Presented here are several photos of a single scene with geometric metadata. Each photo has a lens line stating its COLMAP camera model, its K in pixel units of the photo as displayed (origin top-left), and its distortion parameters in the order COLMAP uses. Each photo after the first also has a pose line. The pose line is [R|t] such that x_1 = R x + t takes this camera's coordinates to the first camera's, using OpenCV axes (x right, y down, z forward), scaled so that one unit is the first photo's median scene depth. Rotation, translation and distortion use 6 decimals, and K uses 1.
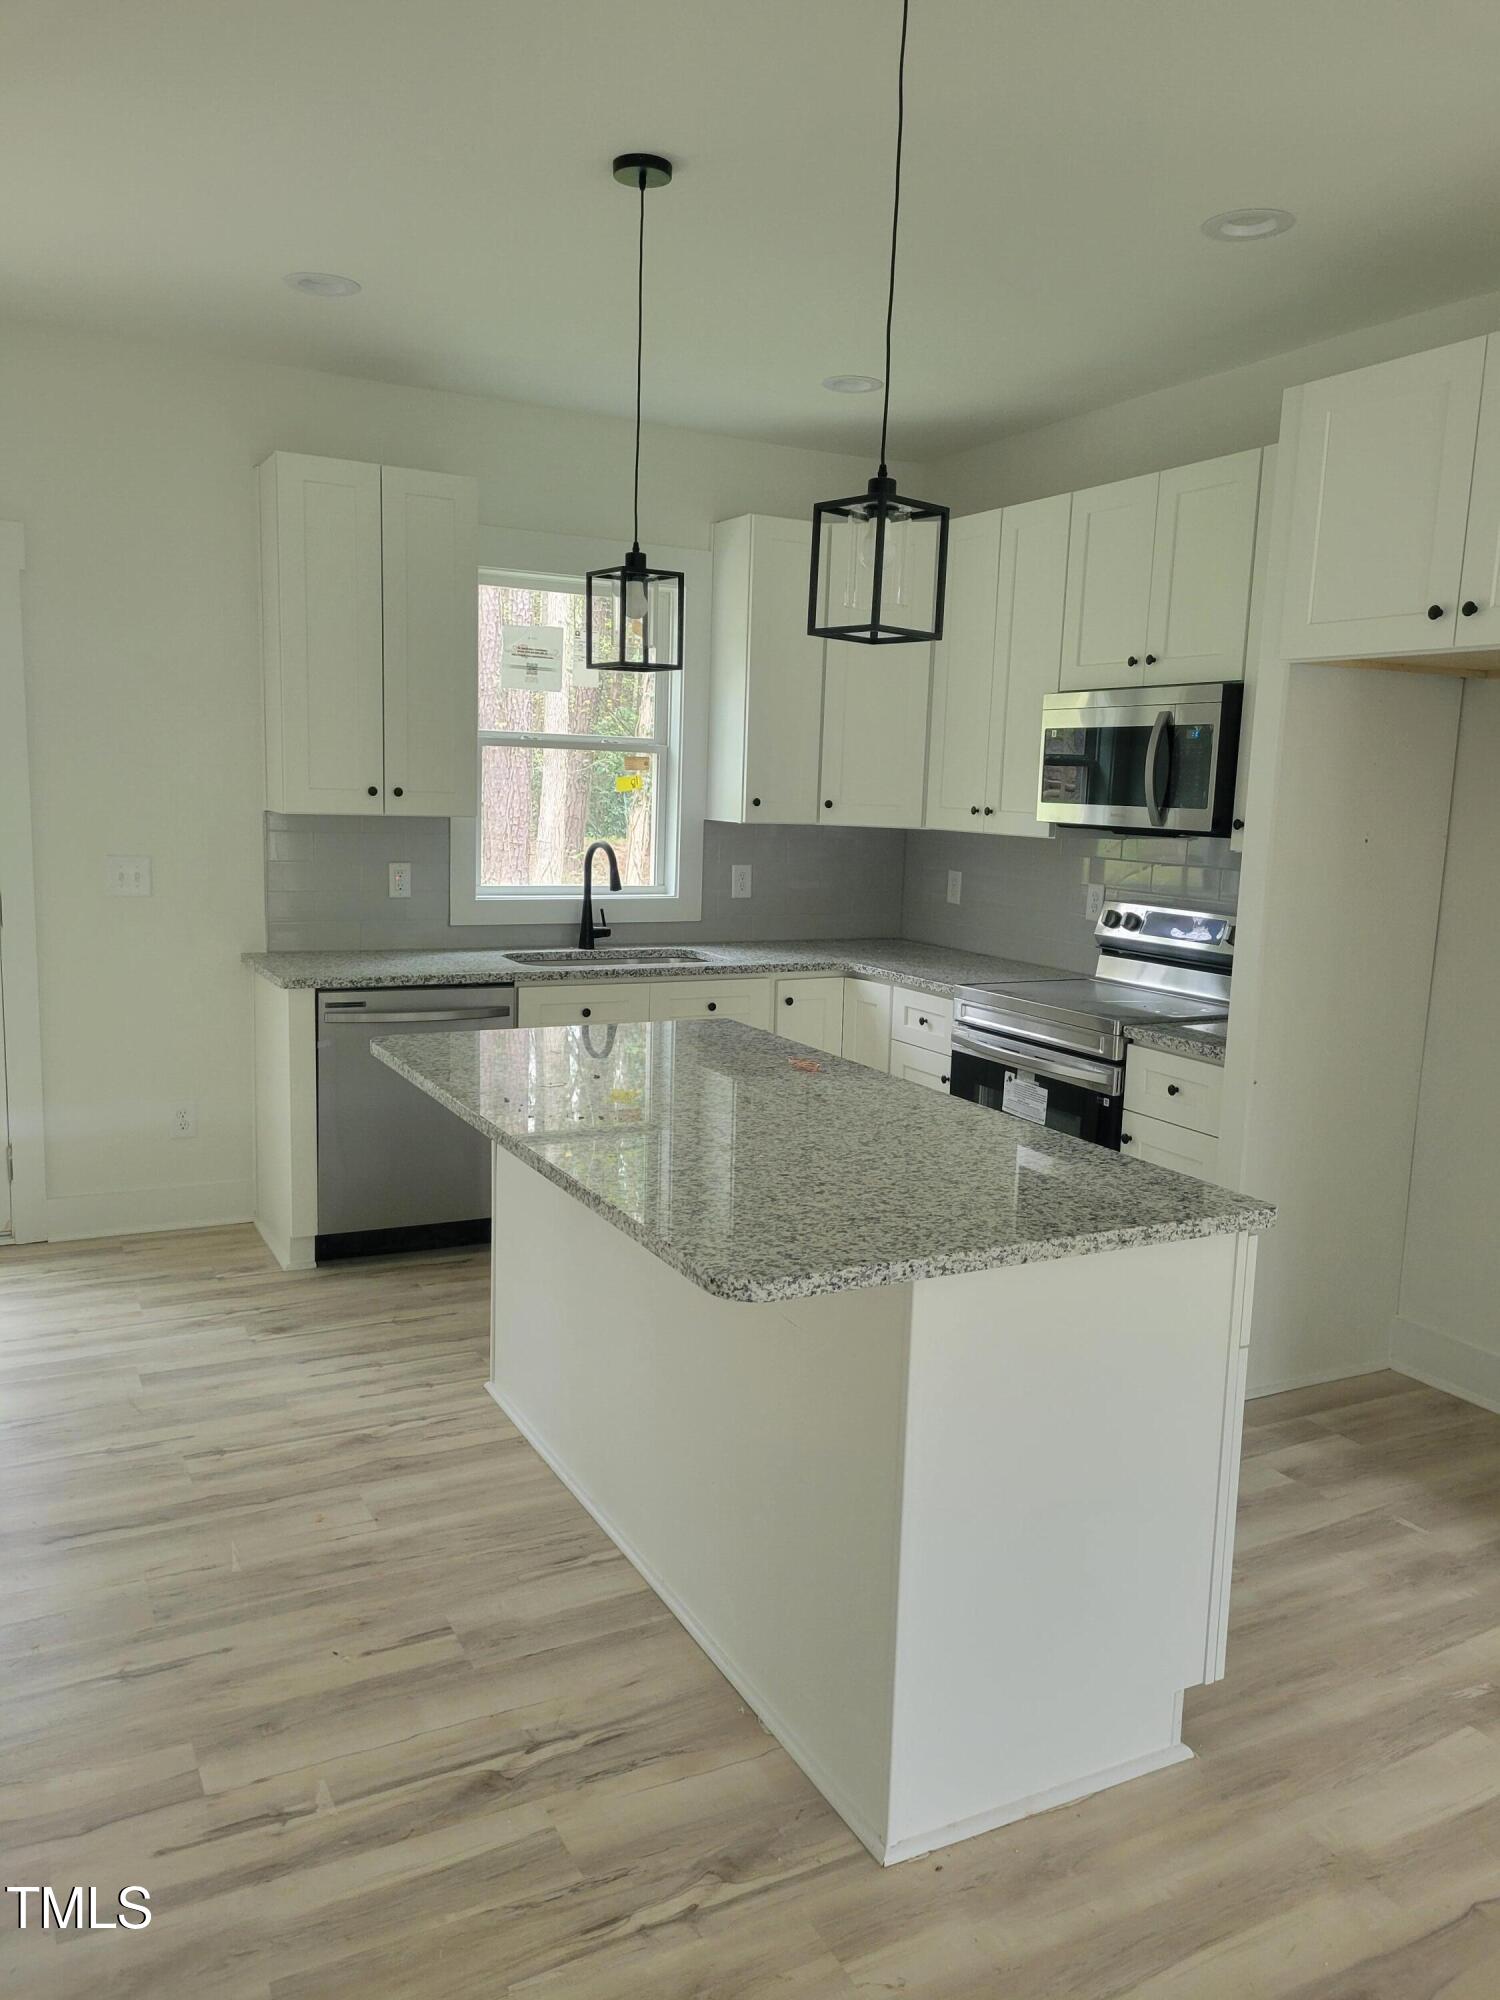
lens RADIAL K [[1499.4, 0, 756.9], [0, 1499.4, 1006.7], [0, 0, 1]] dist [0.011478, 0.001656]
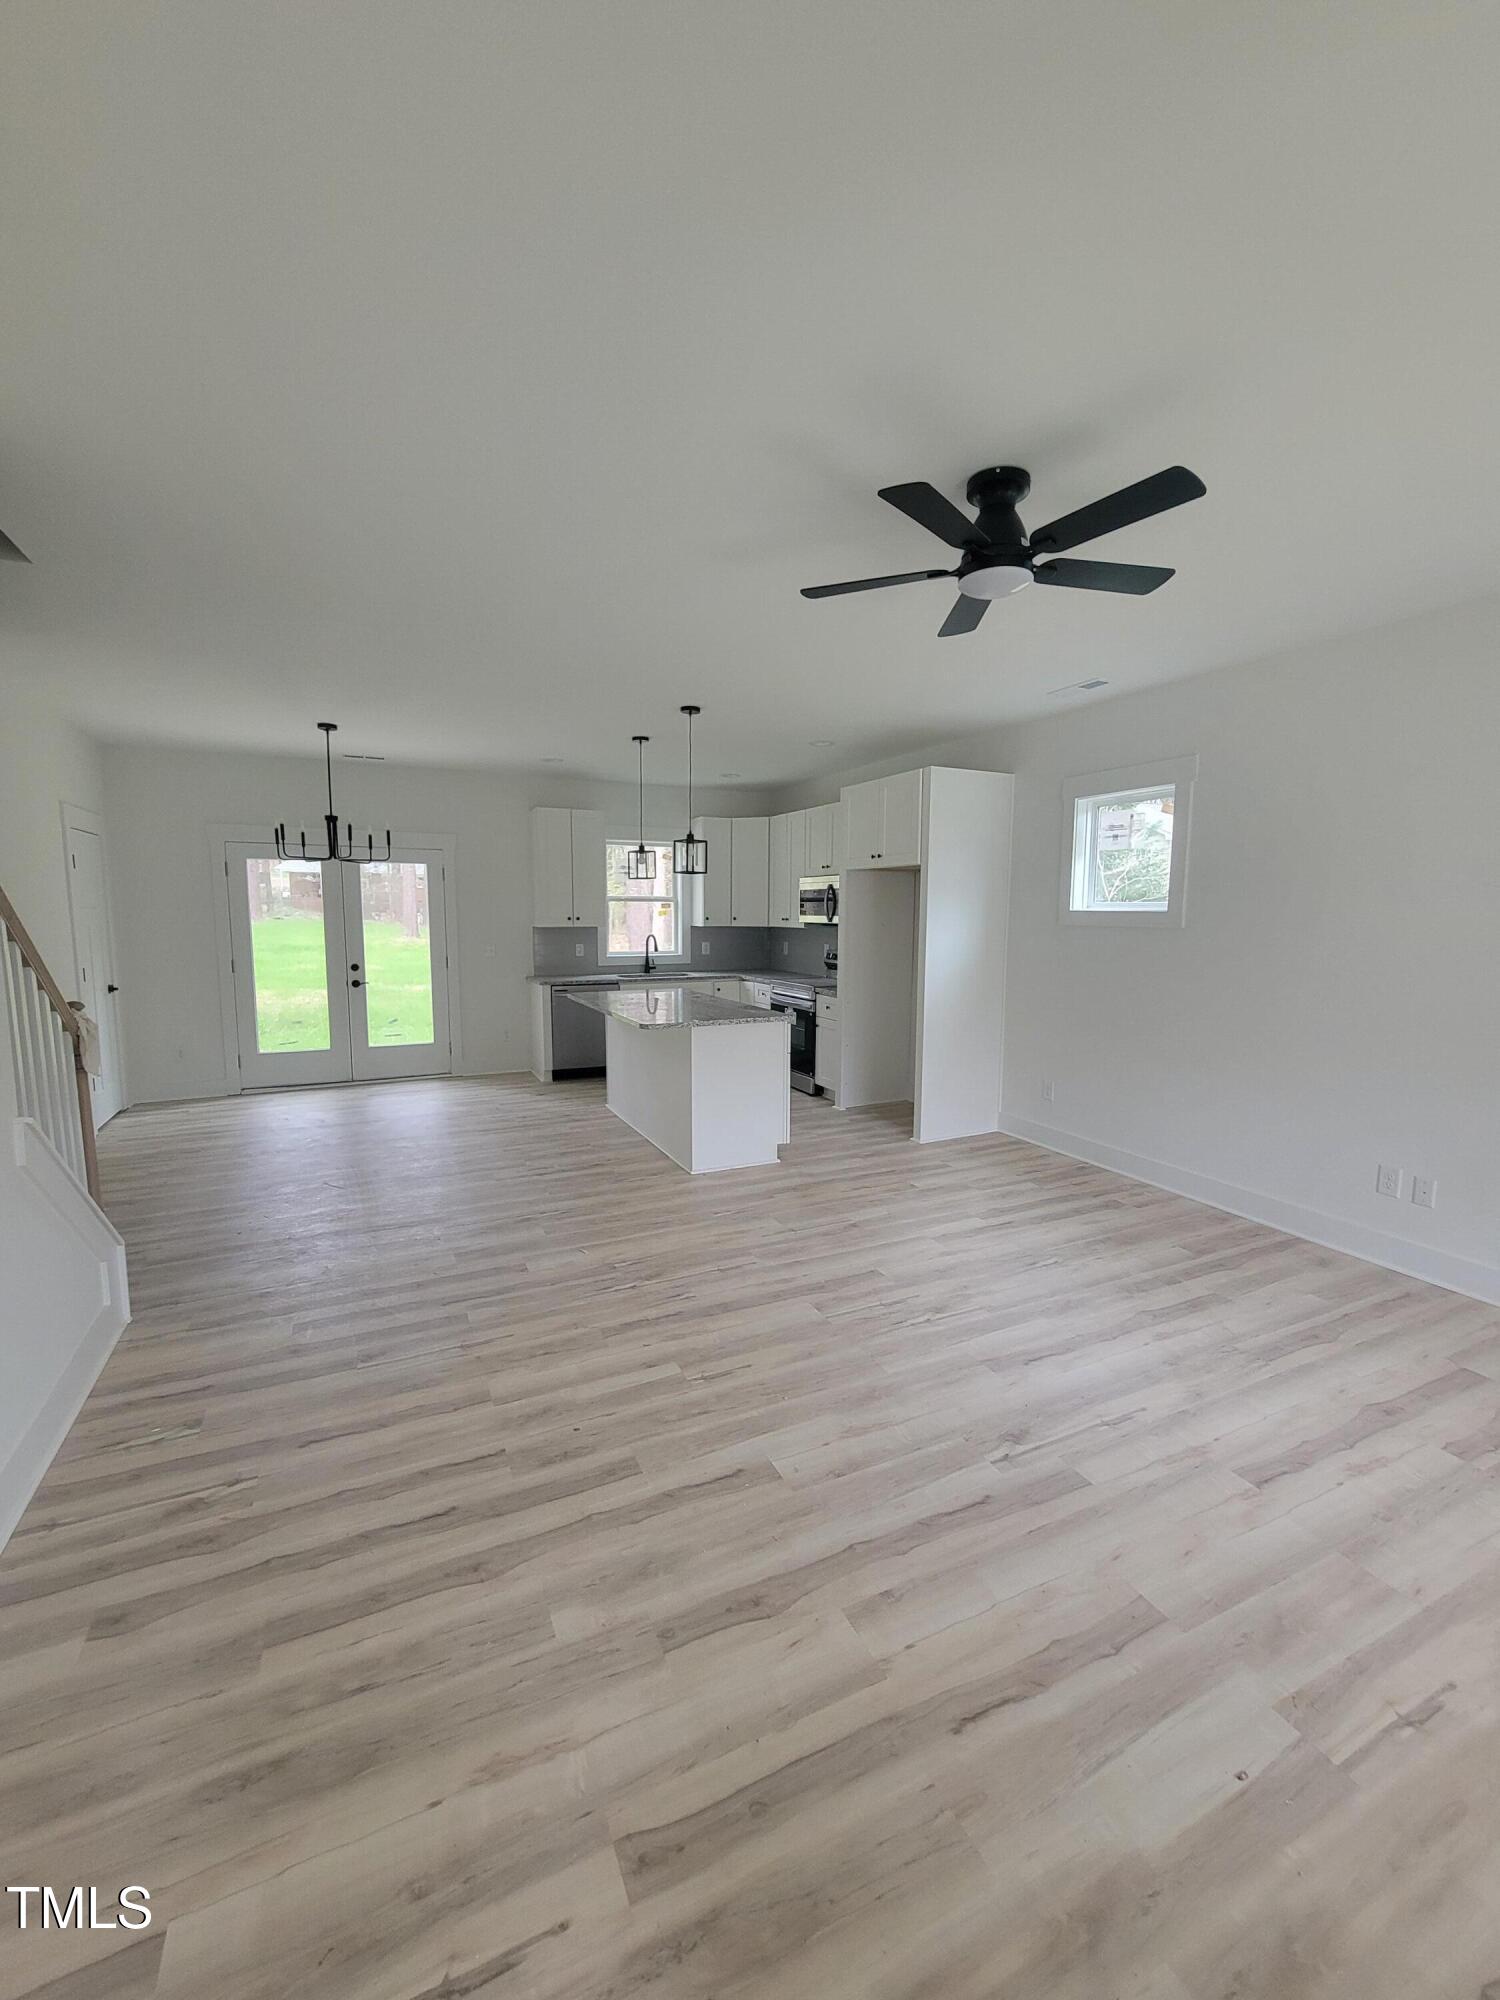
lens RADIAL K [[808.8, 0, 738.6], [0, 808.8, 1000.6], [0, 0, 1]] dist [0.000358, -0.000051]
pose [[0.998171, -0.024179, -0.055405, 0.154625], [0.021988, 0.998965, -0.039809, 0.085131], [0.056310, 0.038518, 0.997670, -0.539596]]
